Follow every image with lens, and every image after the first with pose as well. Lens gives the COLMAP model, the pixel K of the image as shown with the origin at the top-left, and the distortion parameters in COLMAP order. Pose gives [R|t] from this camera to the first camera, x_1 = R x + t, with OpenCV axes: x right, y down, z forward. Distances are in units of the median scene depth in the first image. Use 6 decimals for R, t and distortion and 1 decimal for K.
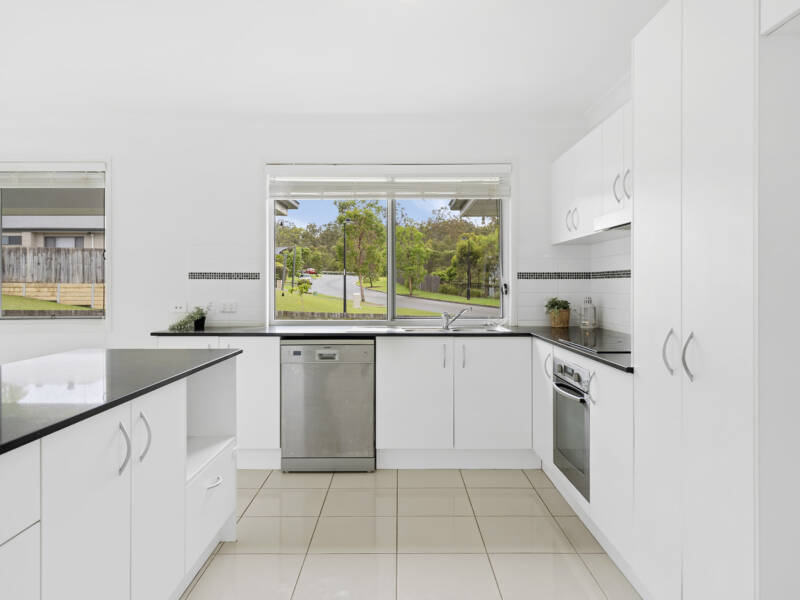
lens RADIAL K [[569.6, 0, 402.8], [0, 569.6, 286.1], [0, 0, 1]] dist [0.011320, 0.004055]
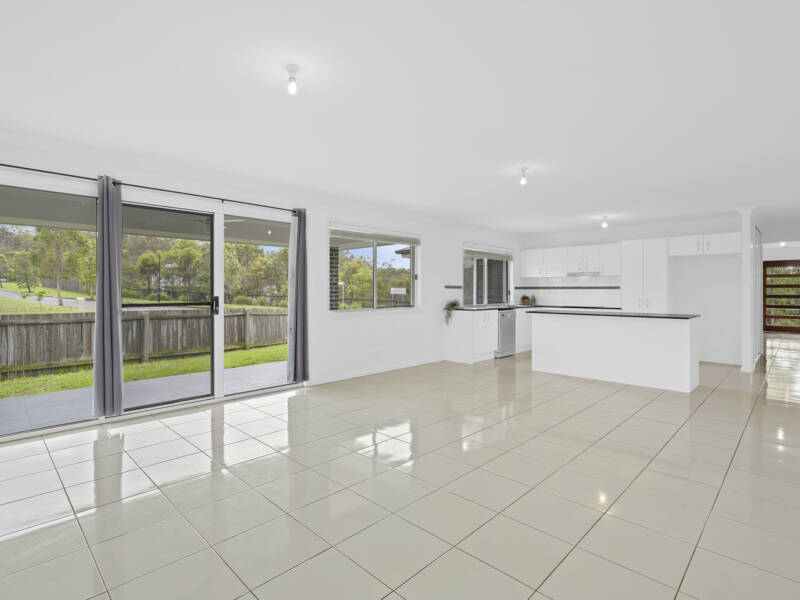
lens RADIAL K [[409.6, 0, 399.8], [0, 409.6, 298.7], [0, 0, 1]] dist [-0.001761, 0.000748]
pose [[0.705141, -0.013013, 0.708948, -1.641915], [-0.000075, 0.999830, 0.018427, -0.001484], [-0.709067, -0.013047, 0.705020, -0.052610]]
